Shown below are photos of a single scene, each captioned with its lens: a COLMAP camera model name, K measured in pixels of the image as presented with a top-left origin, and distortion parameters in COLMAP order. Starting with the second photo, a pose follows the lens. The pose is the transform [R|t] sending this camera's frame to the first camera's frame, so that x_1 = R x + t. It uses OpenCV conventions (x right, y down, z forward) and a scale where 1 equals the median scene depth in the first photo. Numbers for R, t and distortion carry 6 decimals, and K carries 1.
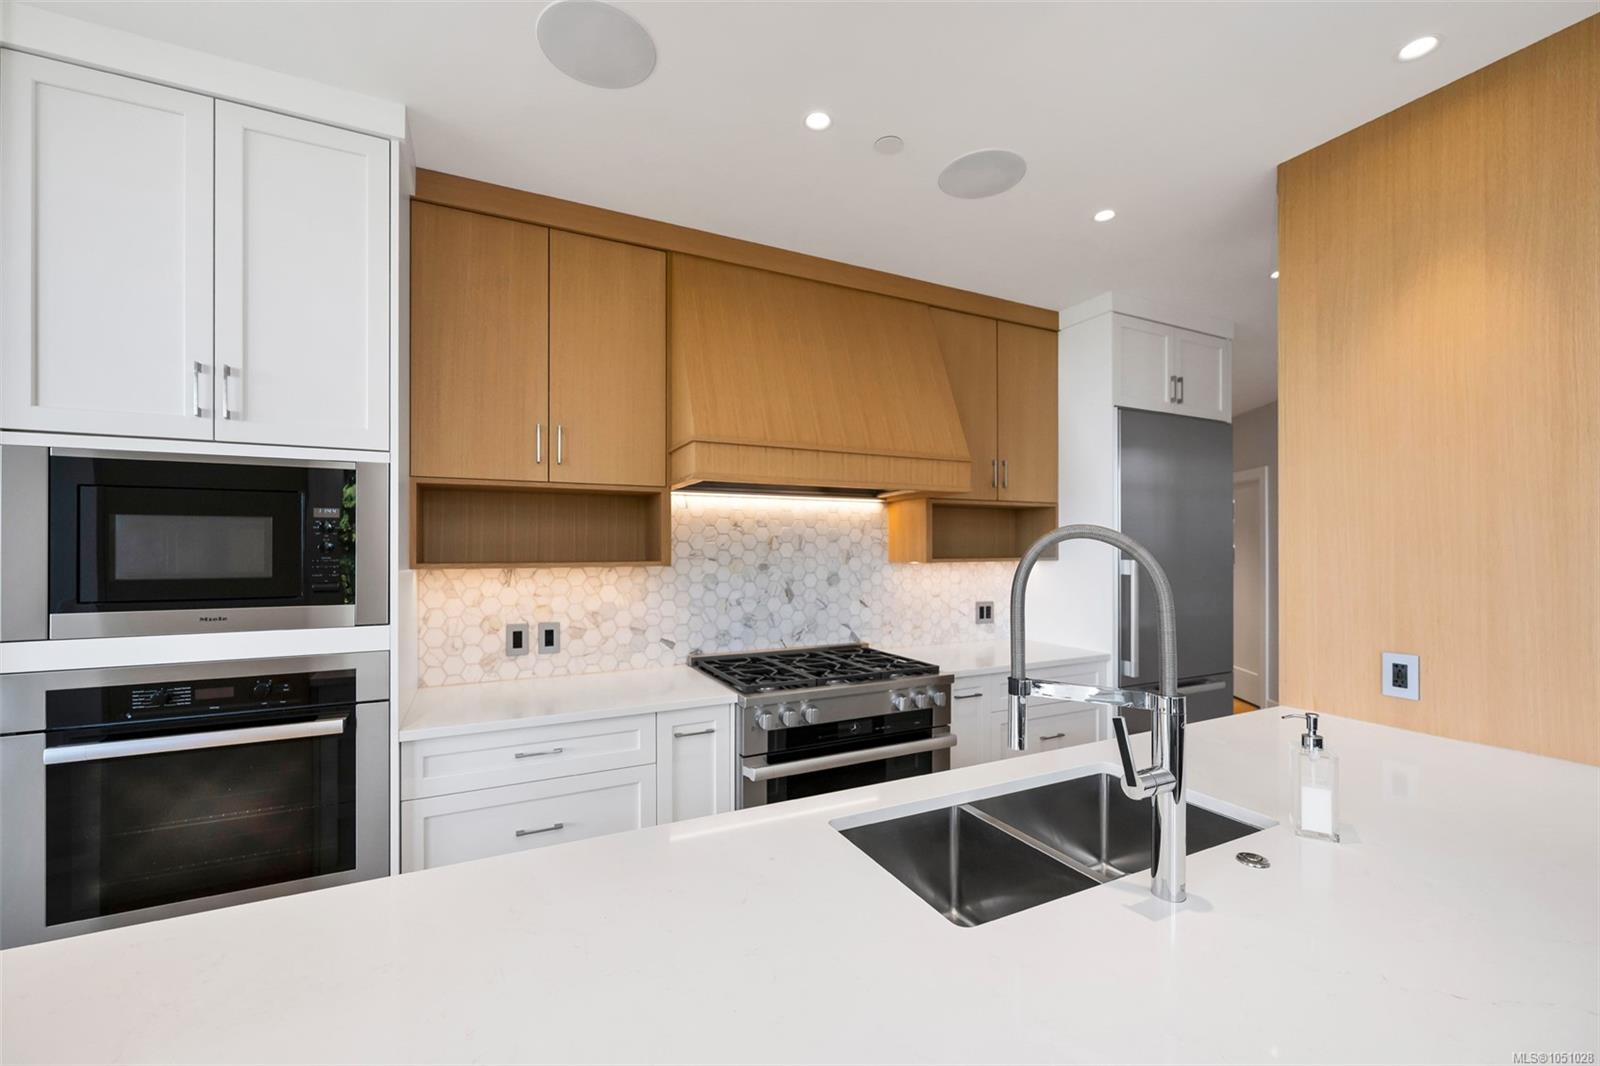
lens RADIAL K [[647.2, 0, 800.2], [0, 647.2, 546.1], [0, 0, 1]] dist [0.003097, 0.000371]
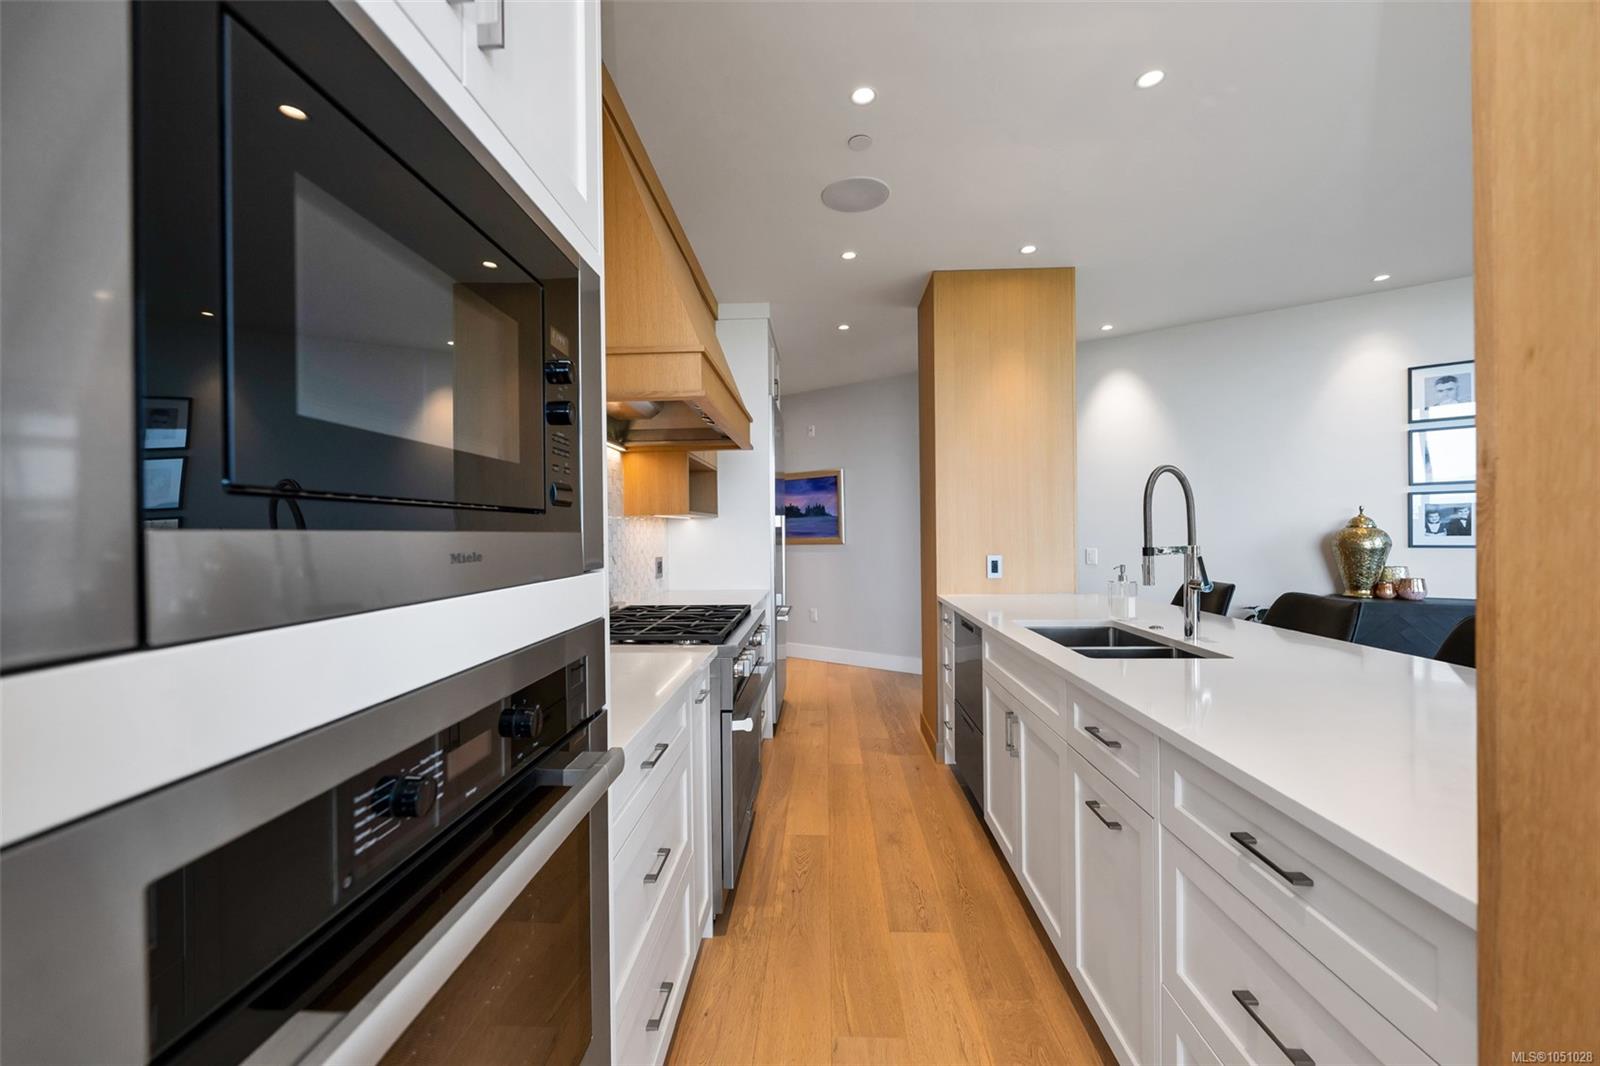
lens RADIAL K [[642.8, 0, 796.9], [0, 642.8, 530.7], [0, 0, 1]] dist [0.000210, 0.000065]
pose [[0.490828, -0.004971, 0.871242, -0.690627], [0.009039, 0.999959, 0.000613, 0.059534], [-0.871209, 0.007574, 0.490853, 0.395201]]
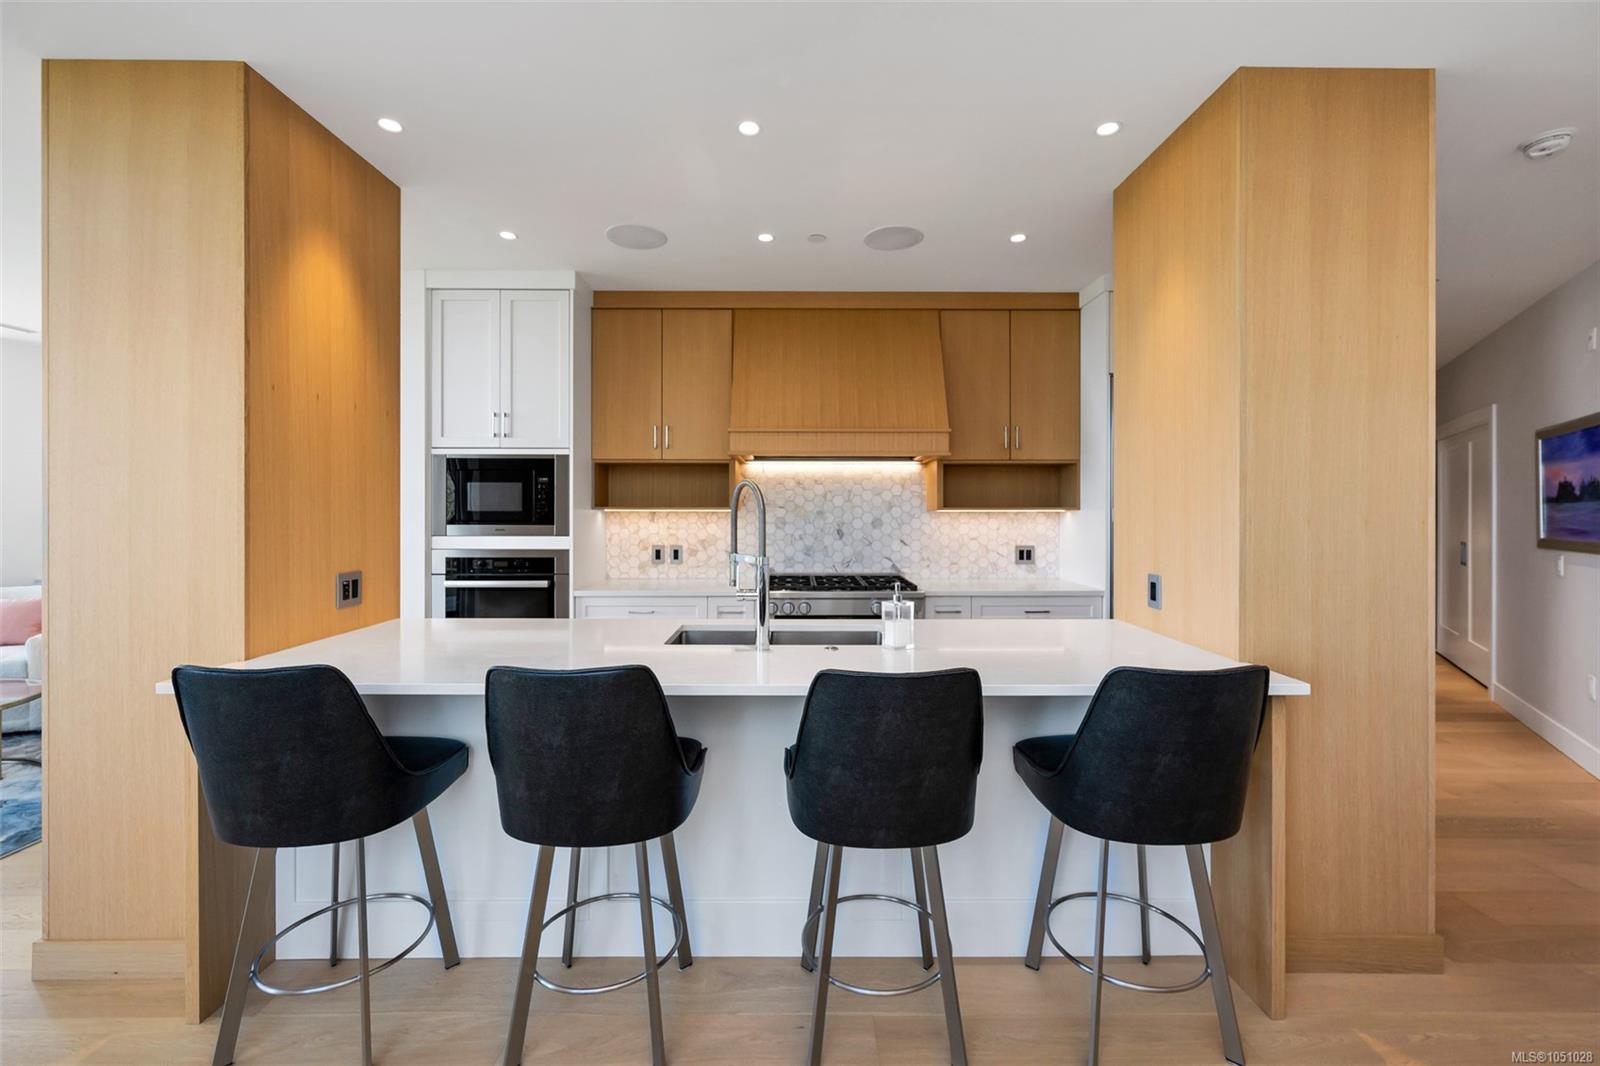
lens RADIAL K [[655.6, 0, 795.7], [0, 655.6, 508.4], [0, 0, 1]] dist [-0.000316, -0.000007]
pose [[0.899046, 0.001757, -0.437850, 0.580393], [-0.000904, 0.999997, 0.002156, 0.021820], [0.437853, -0.001543, 0.899045, -0.331732]]
